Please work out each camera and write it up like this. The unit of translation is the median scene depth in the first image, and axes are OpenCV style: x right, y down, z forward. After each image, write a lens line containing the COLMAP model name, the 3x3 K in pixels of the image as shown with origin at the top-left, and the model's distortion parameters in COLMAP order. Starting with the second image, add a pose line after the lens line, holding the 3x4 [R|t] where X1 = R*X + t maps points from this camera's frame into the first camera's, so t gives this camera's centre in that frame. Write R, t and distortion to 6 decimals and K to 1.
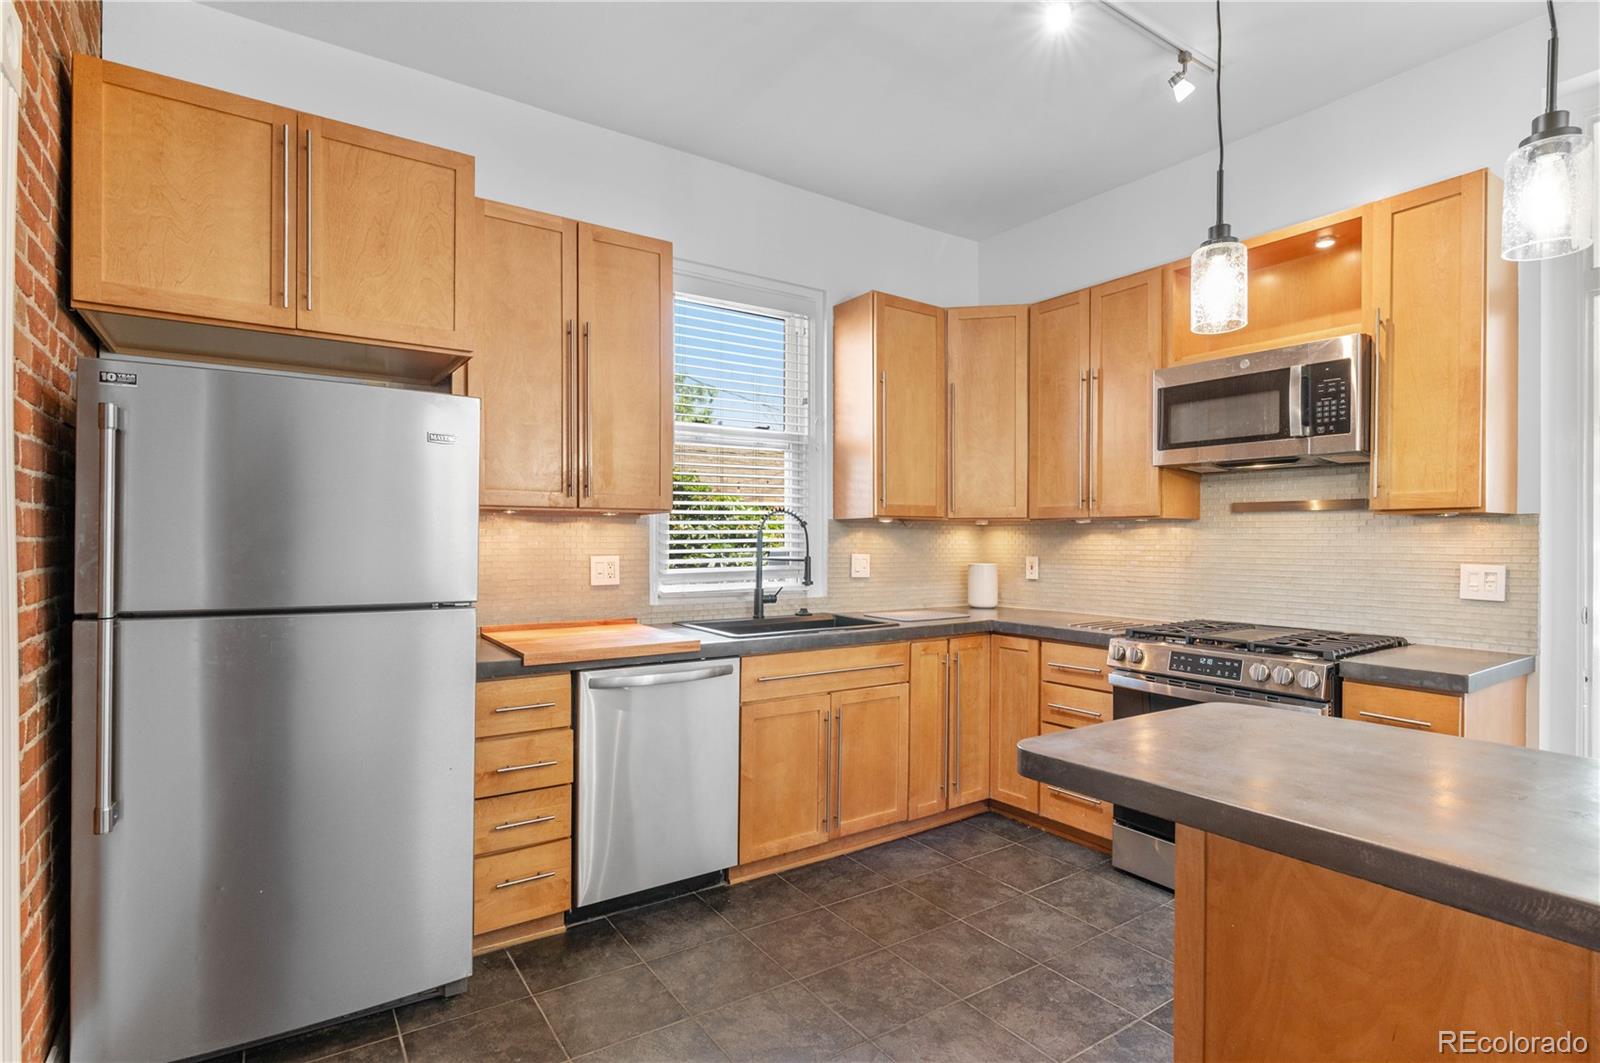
lens RADIAL K [[798.4, 0, 801.5], [0, 798.4, 540.1], [0, 0, 1]] dist [0.002209, 0.000456]
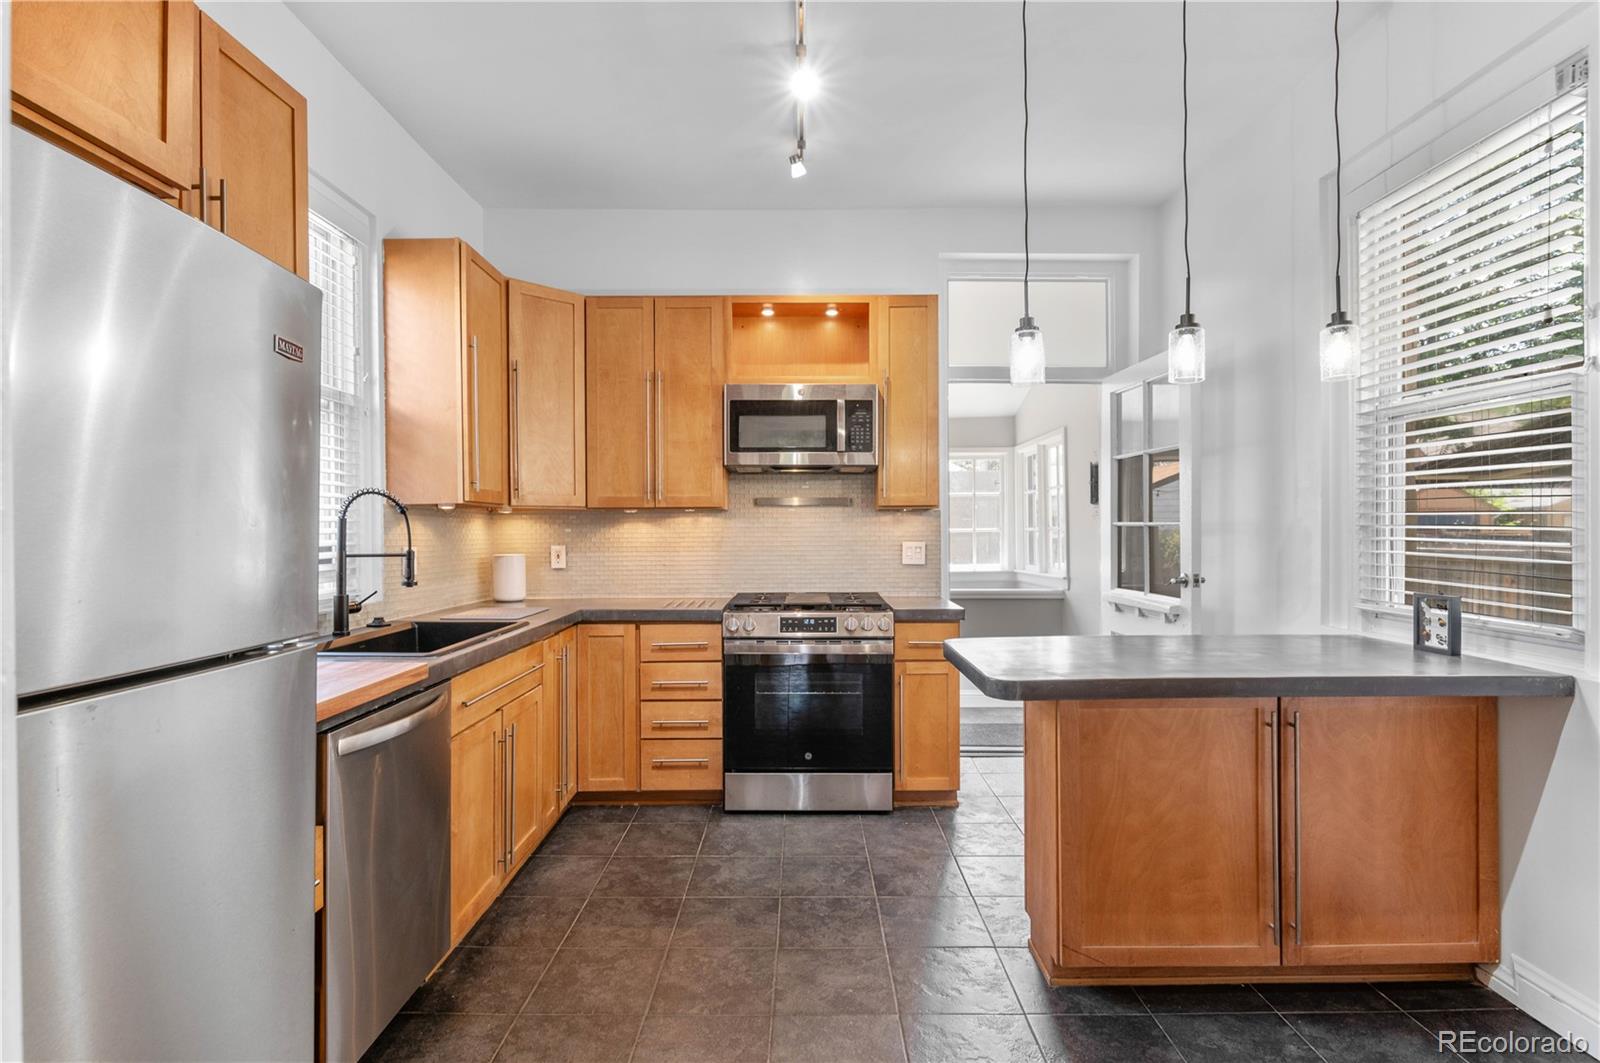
lens RADIAL K [[791.7, 0, 803.0], [0, 791.7, 526.9], [0, 0, 1]] dist [-0.002110, 0.000062]
pose [[0.559317, -0.002610, 0.828950, -0.447872], [0.007570, 0.999969, -0.001959, 0.001996], [-0.828919, 0.007370, 0.559320, 0.242383]]
